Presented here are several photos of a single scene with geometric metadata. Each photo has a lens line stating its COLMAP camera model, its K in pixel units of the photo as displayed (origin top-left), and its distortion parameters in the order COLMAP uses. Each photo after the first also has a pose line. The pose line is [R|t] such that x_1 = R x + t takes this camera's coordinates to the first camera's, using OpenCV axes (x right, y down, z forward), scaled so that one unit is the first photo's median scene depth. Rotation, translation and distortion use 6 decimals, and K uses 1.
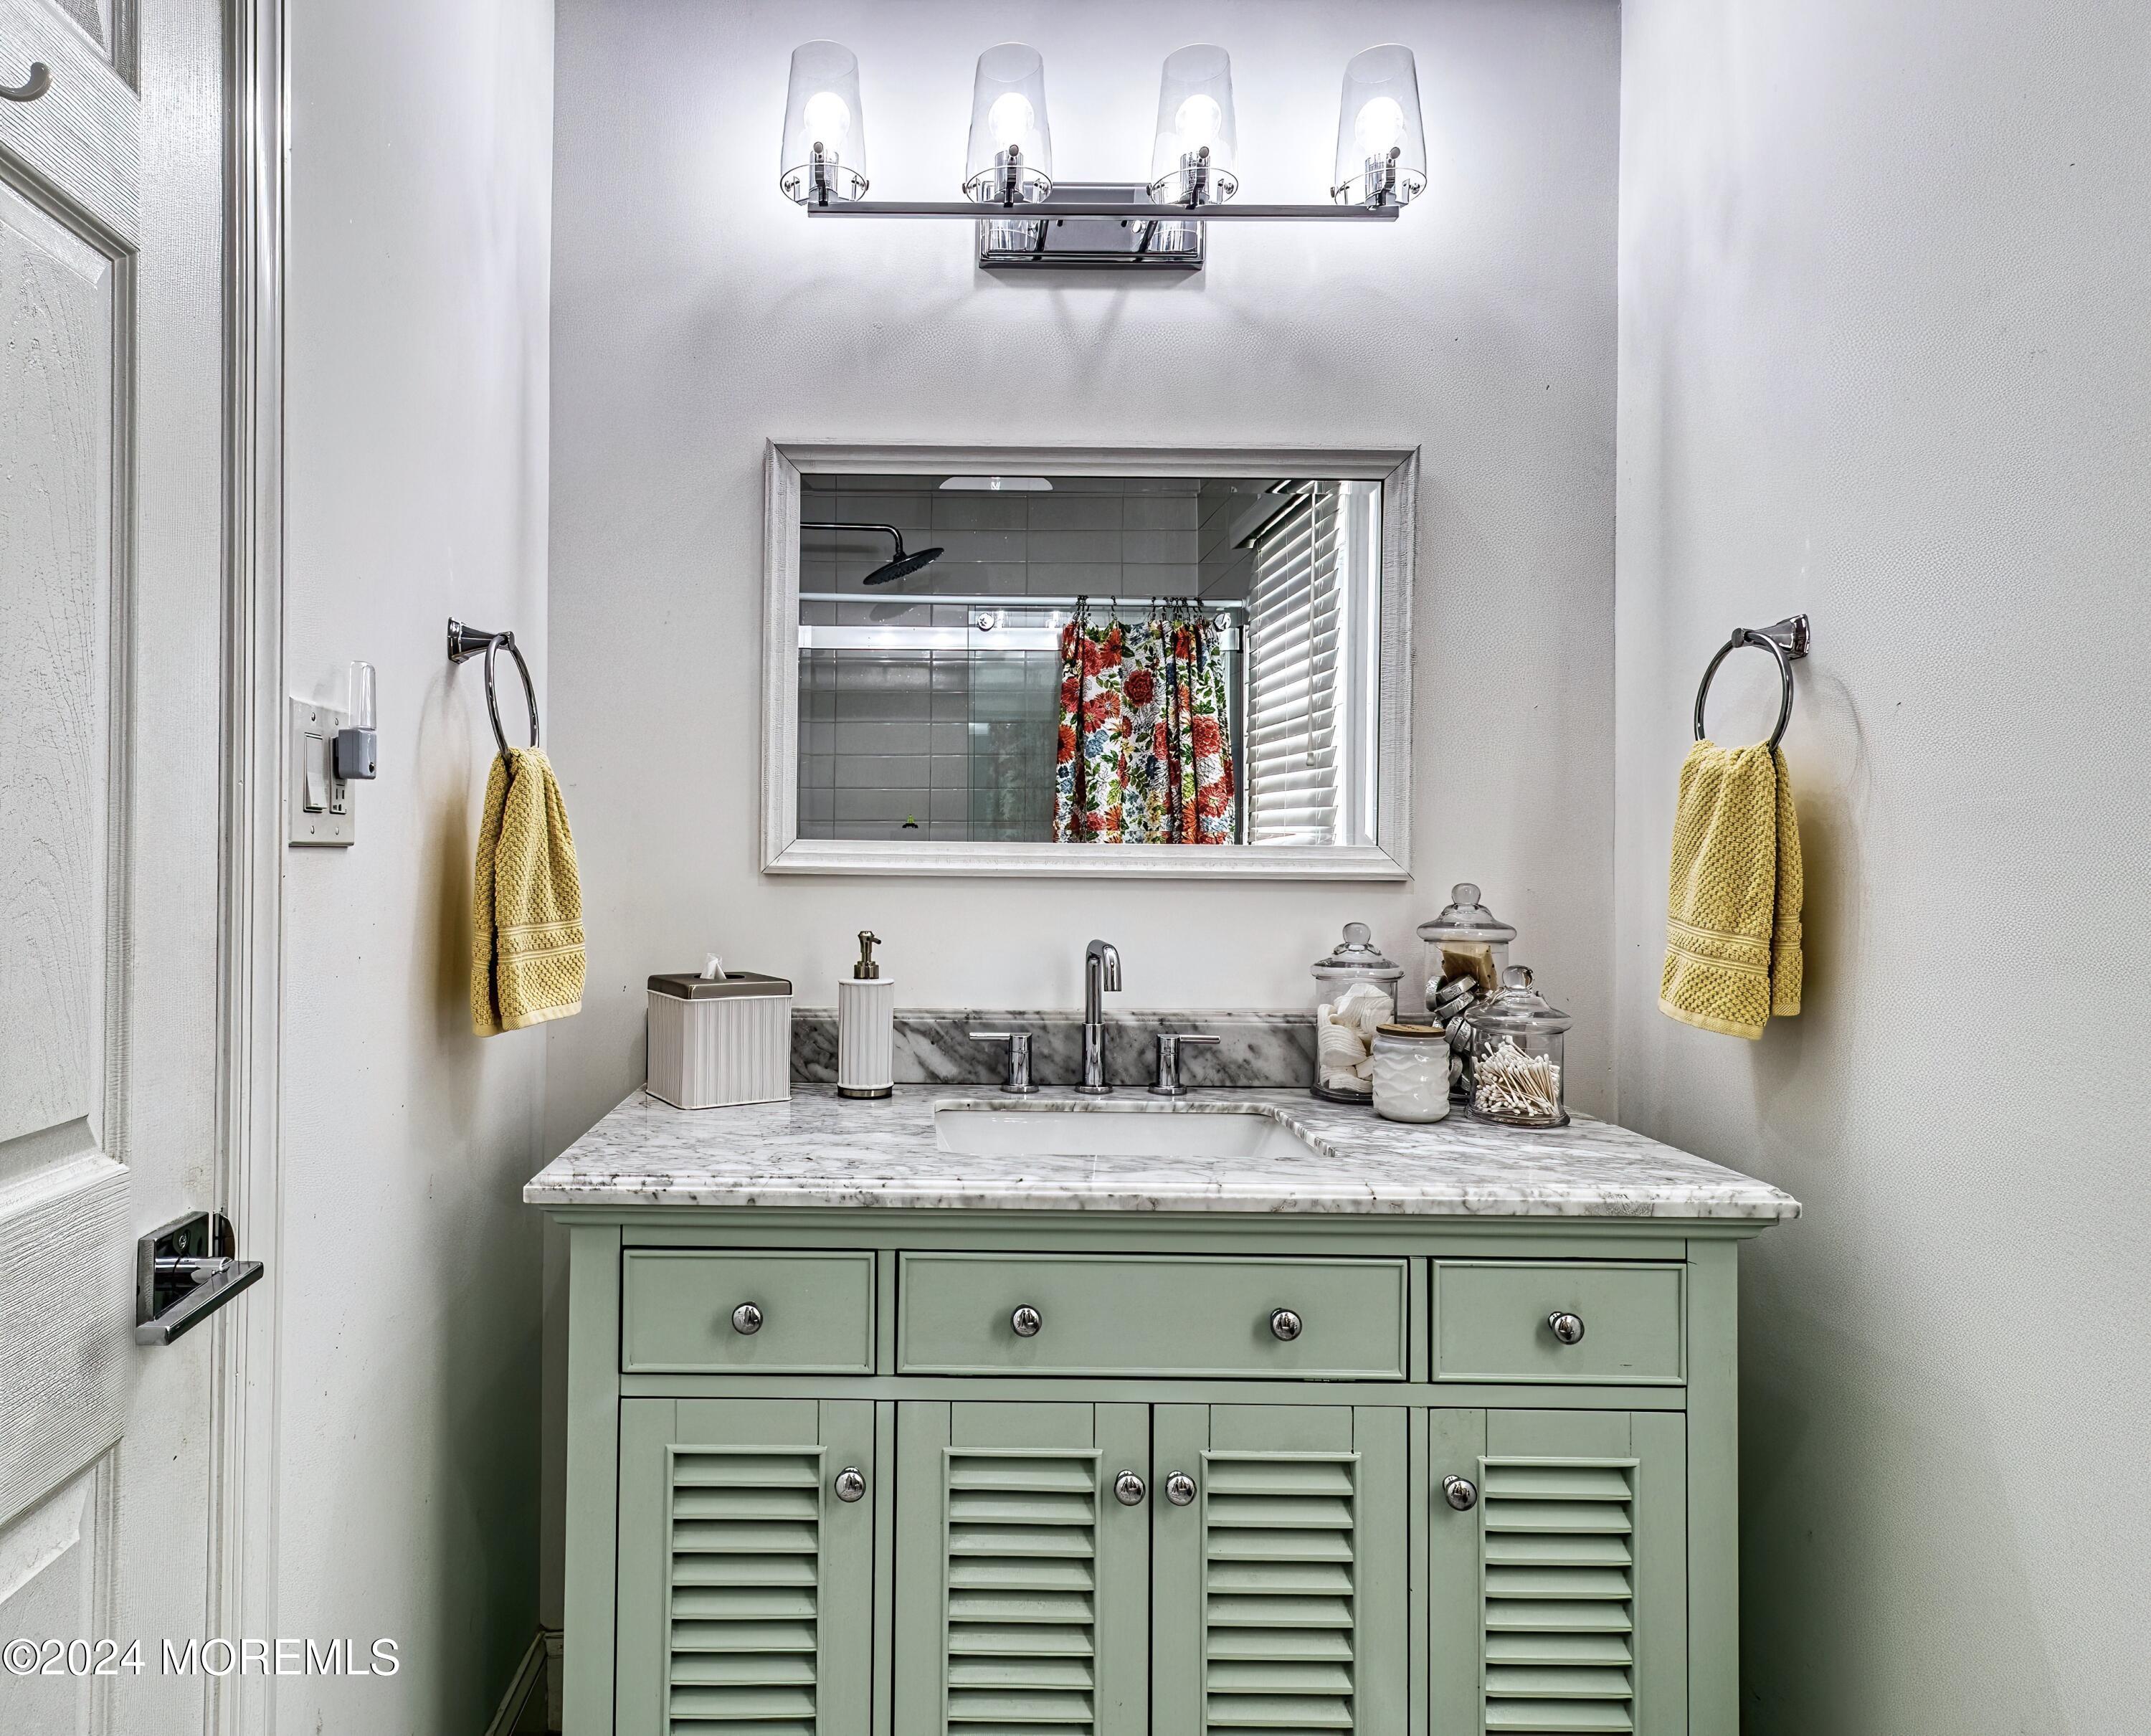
lens RADIAL K [[1276.8, 0, 914.1], [0, 1276.8, 849.7], [0, 0, 1]] dist [0.000319, -0.000478]
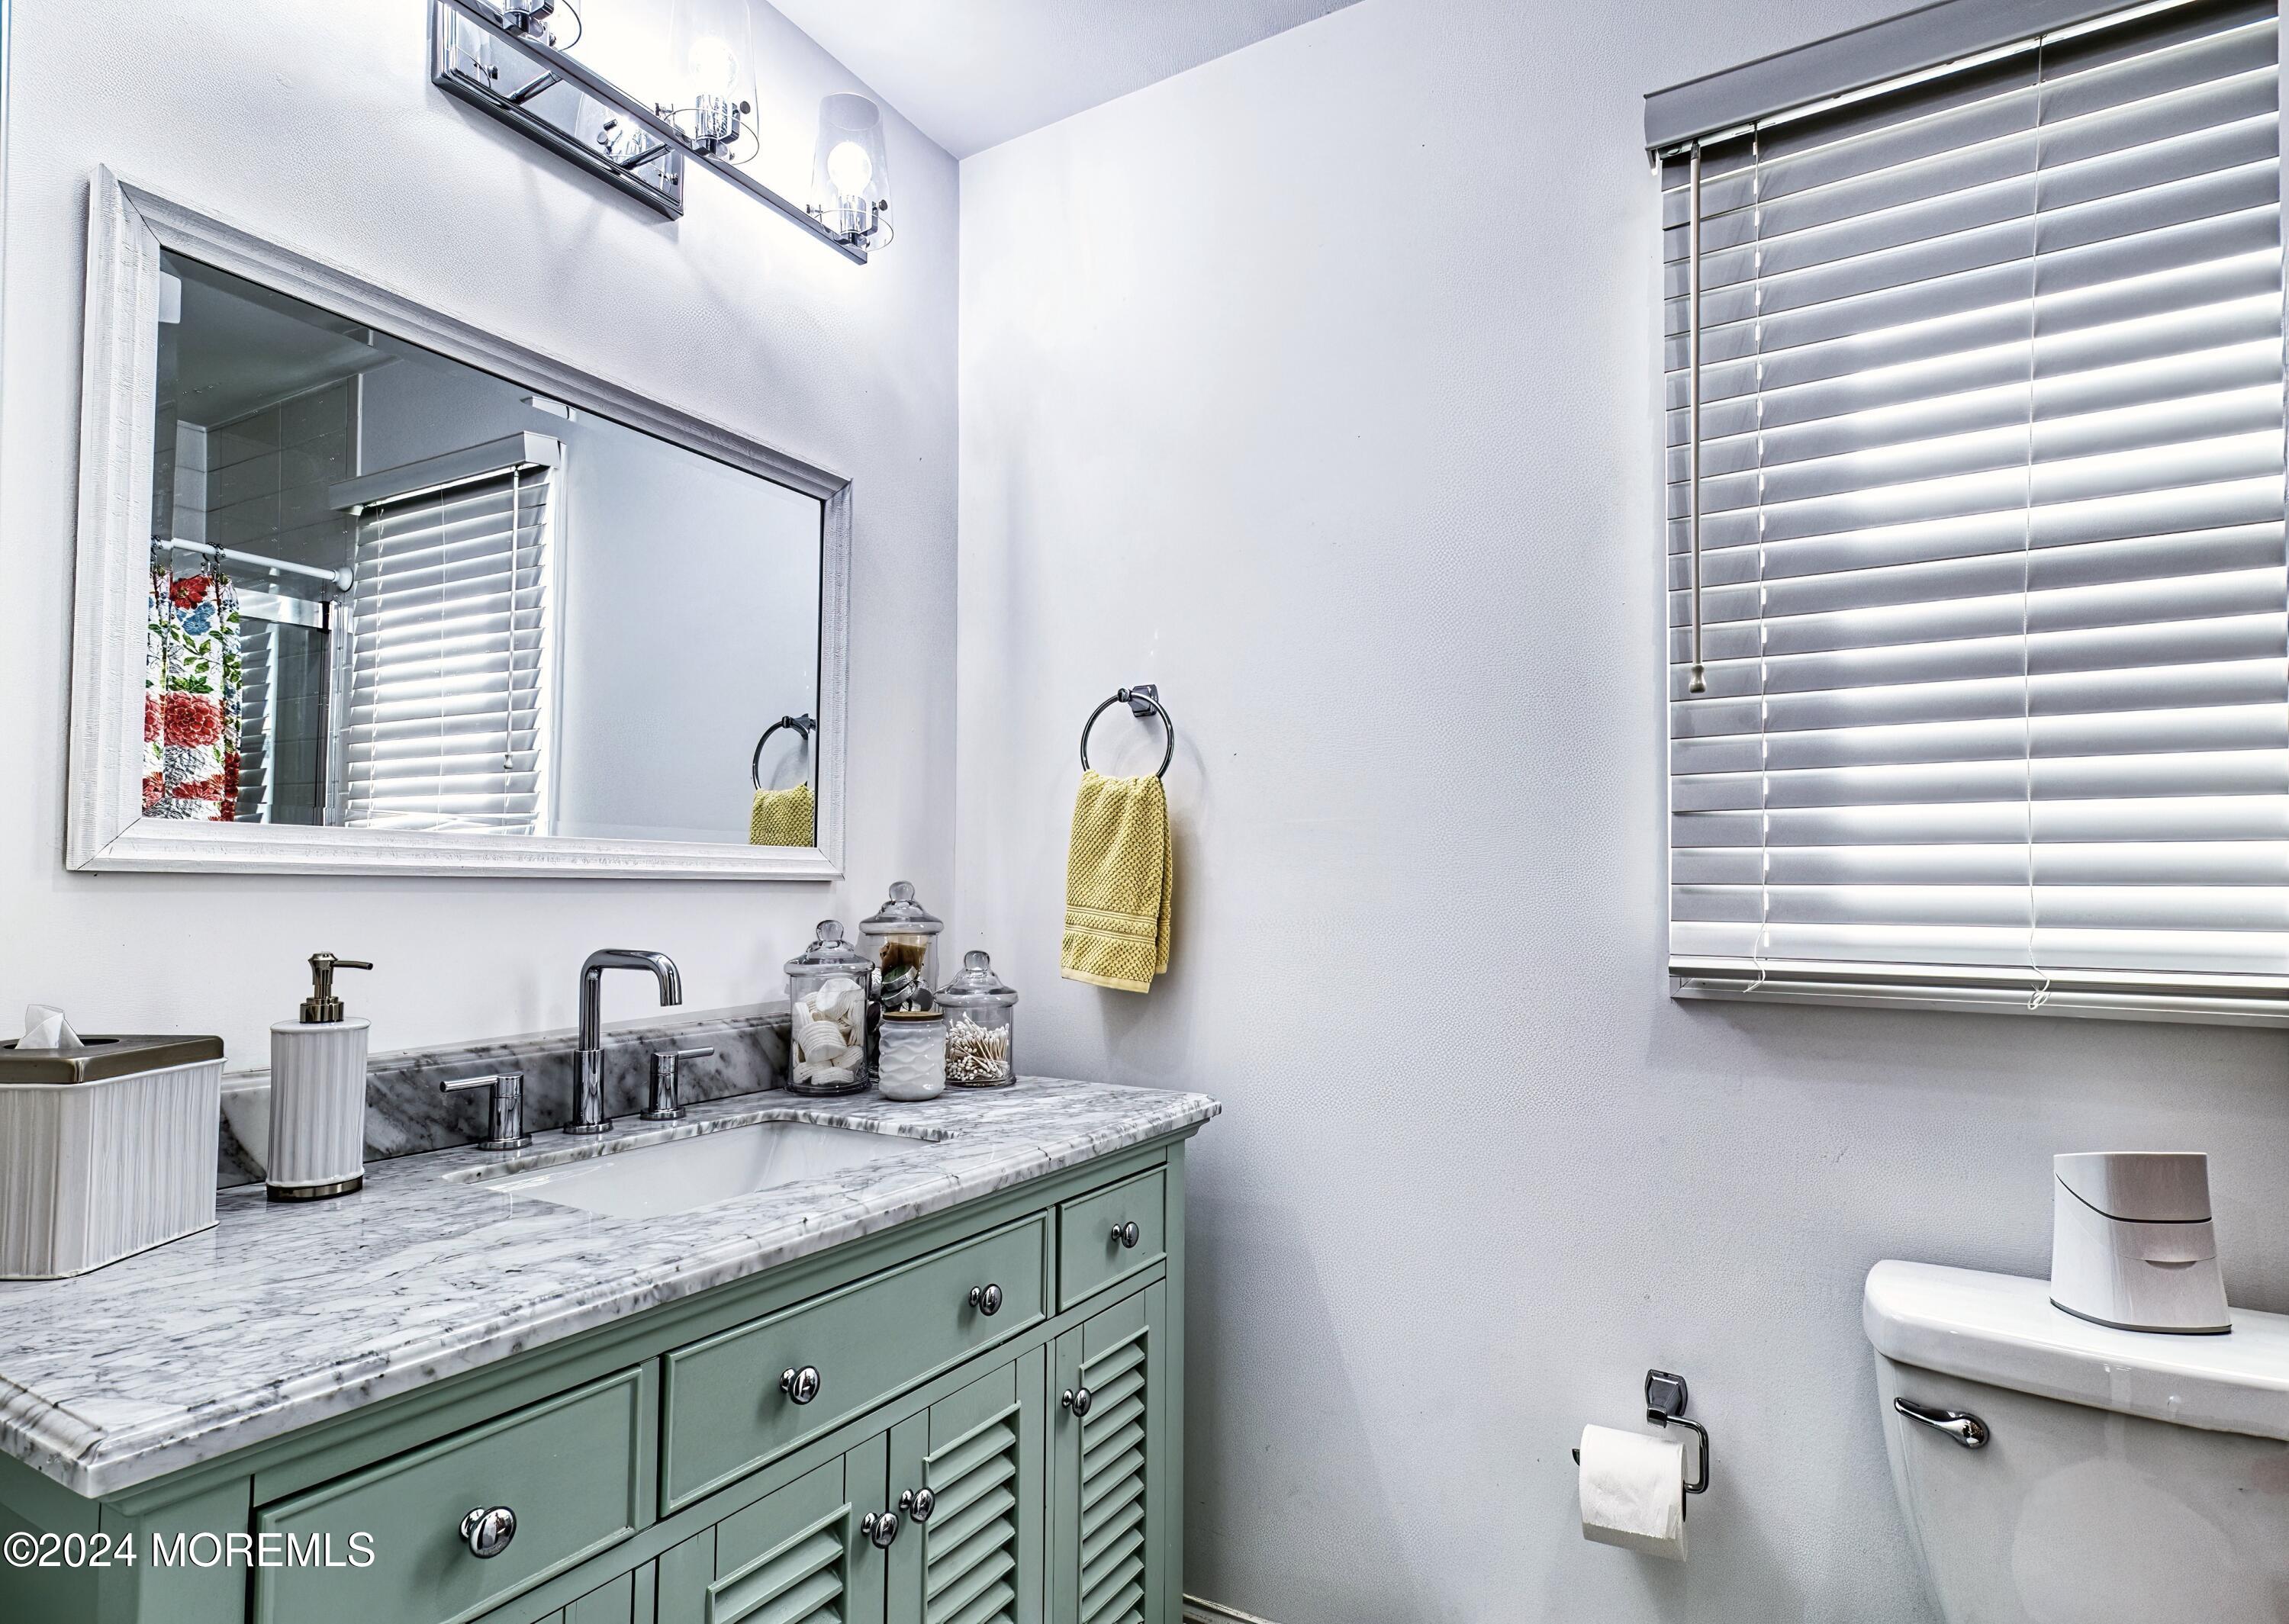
lens RADIAL K [[1210.1, 0, 1117.7], [0, 1210.1, 847.0], [0, 0, 1]] dist [0.003924, 0.002067]
pose [[0.526704, 0.021965, 0.849765, -0.371273], [-0.004112, 0.999720, -0.023292, 0.019851], [-0.850039, 0.008774, 0.526647, 0.290135]]
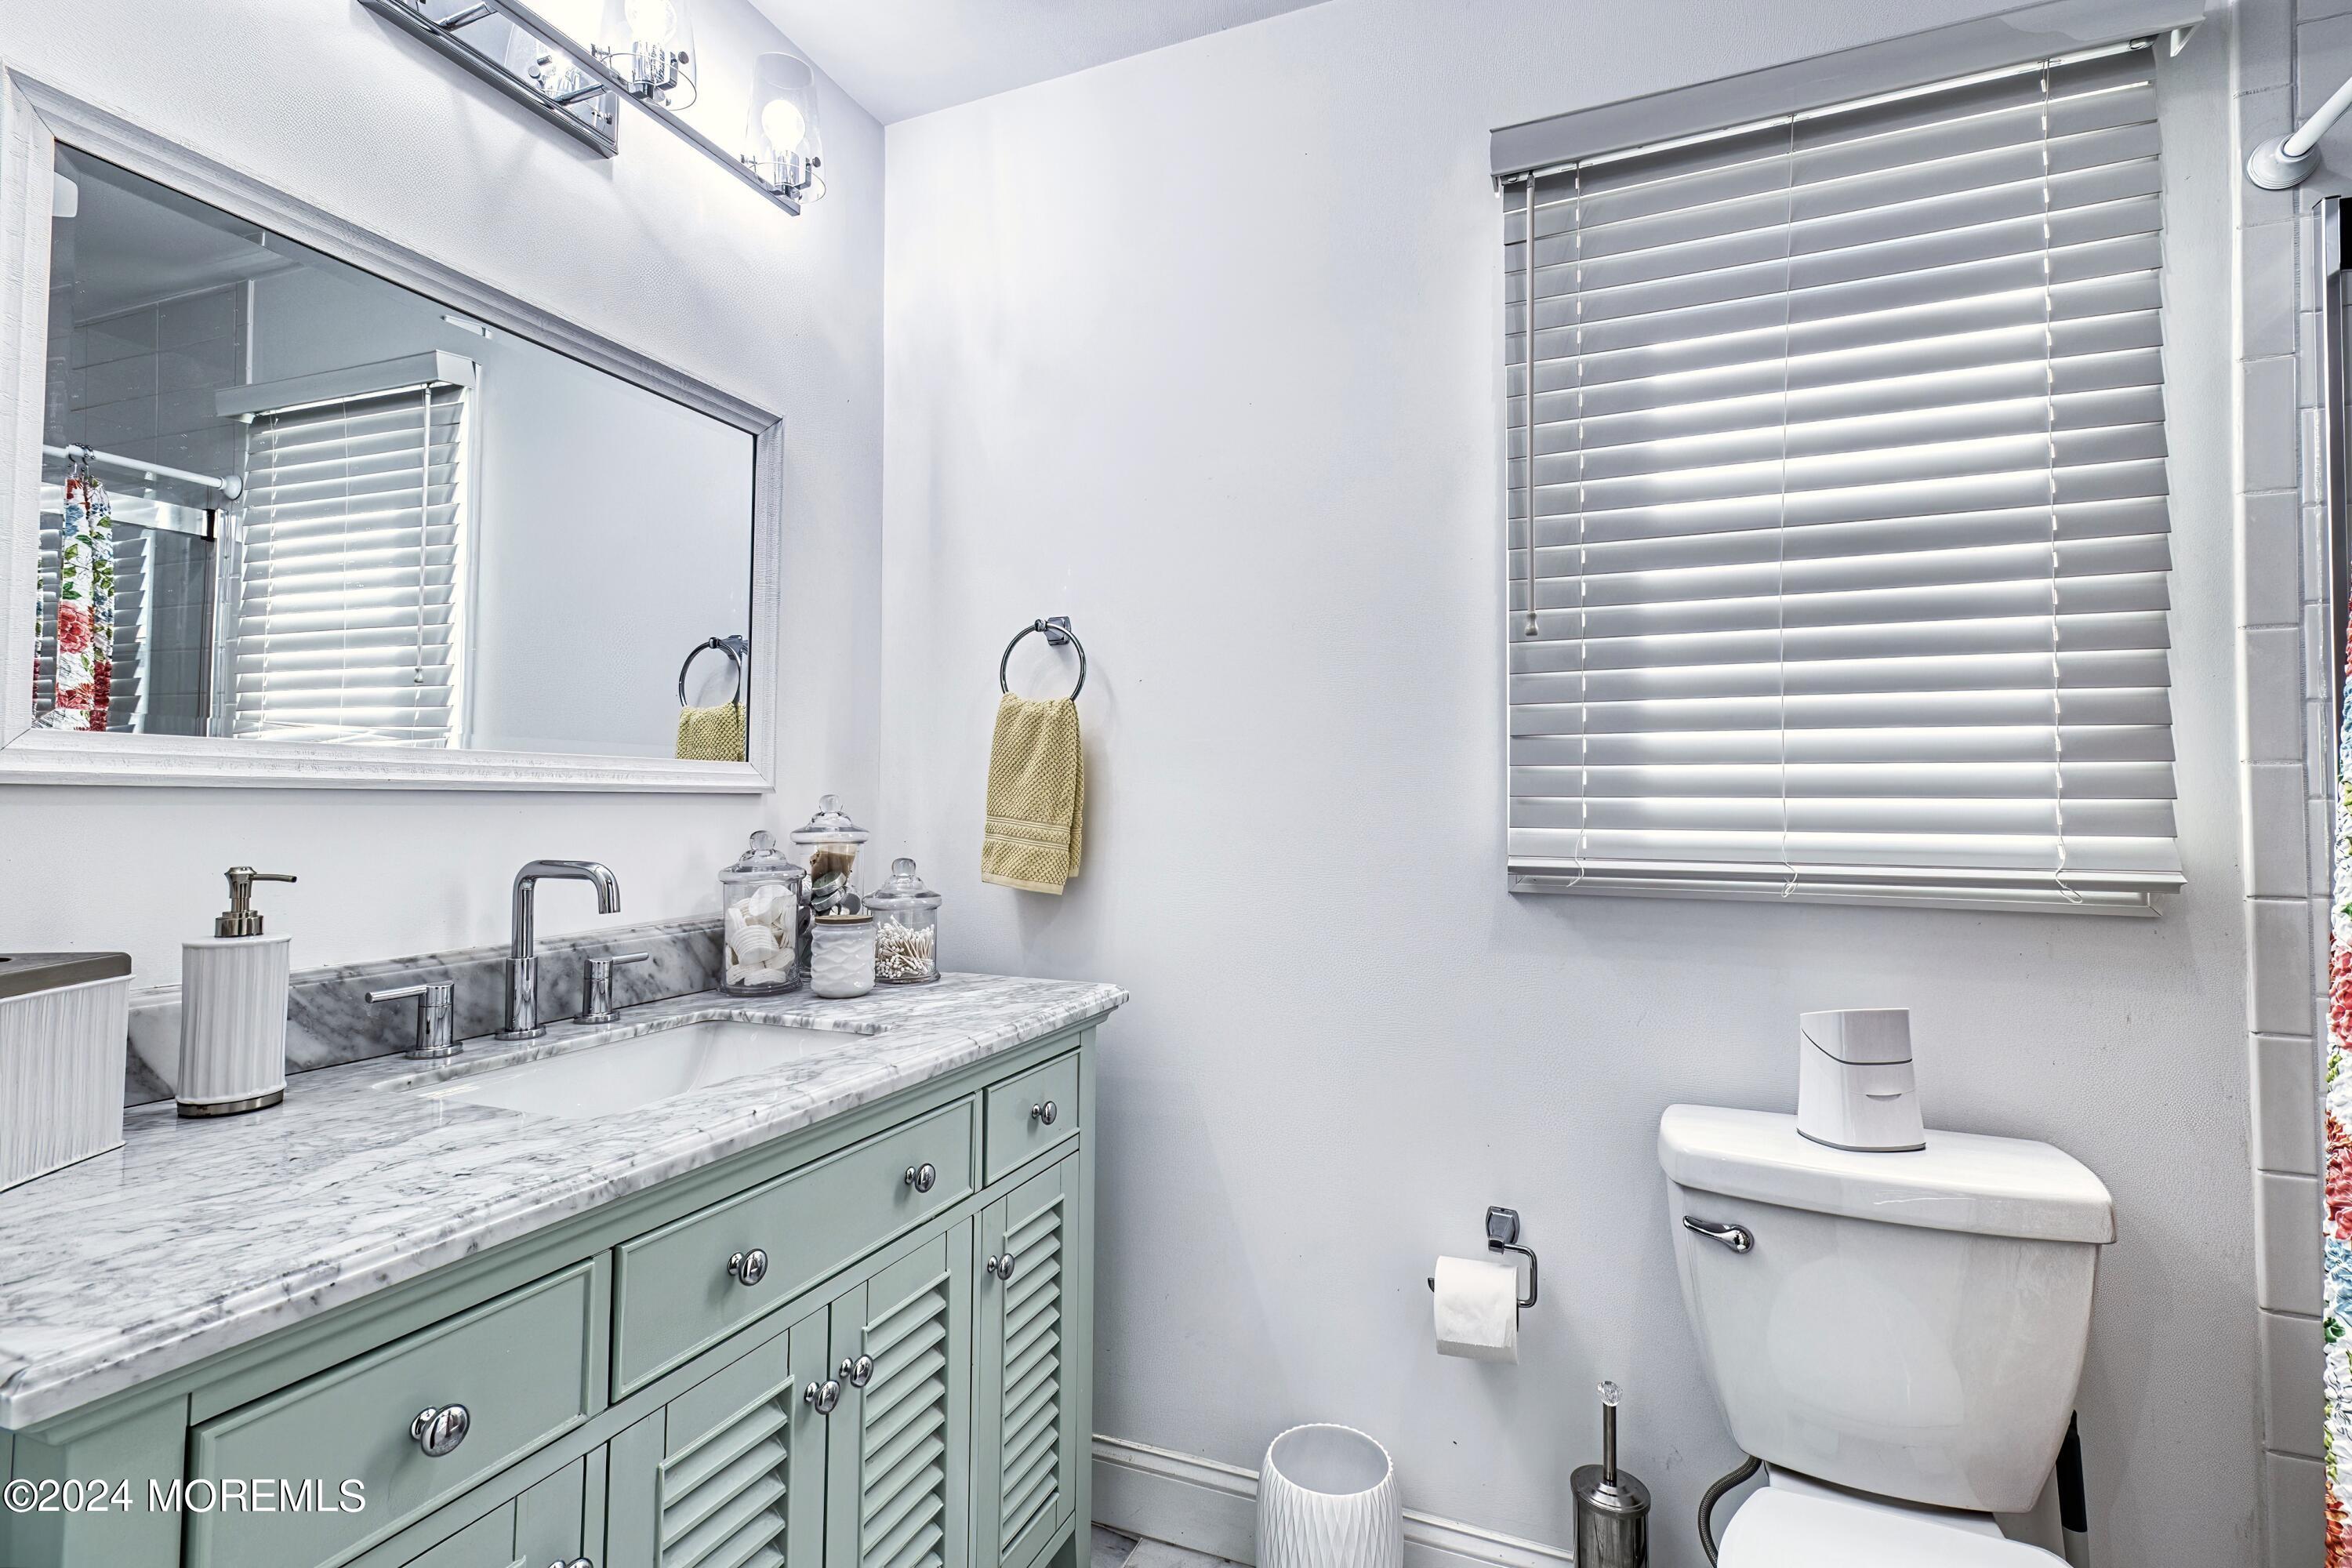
lens RADIAL K [[1090.2, 0, 1187.2], [0, 1090.2, 762.7], [0, 0, 1]] dist [0.005688, -0.000270]
pose [[0.385738, 0.023739, 0.922303, -0.386813], [-0.004901, 0.999708, -0.023682, 0.019401], [-0.922595, 0.004615, 0.385741, 0.305355]]
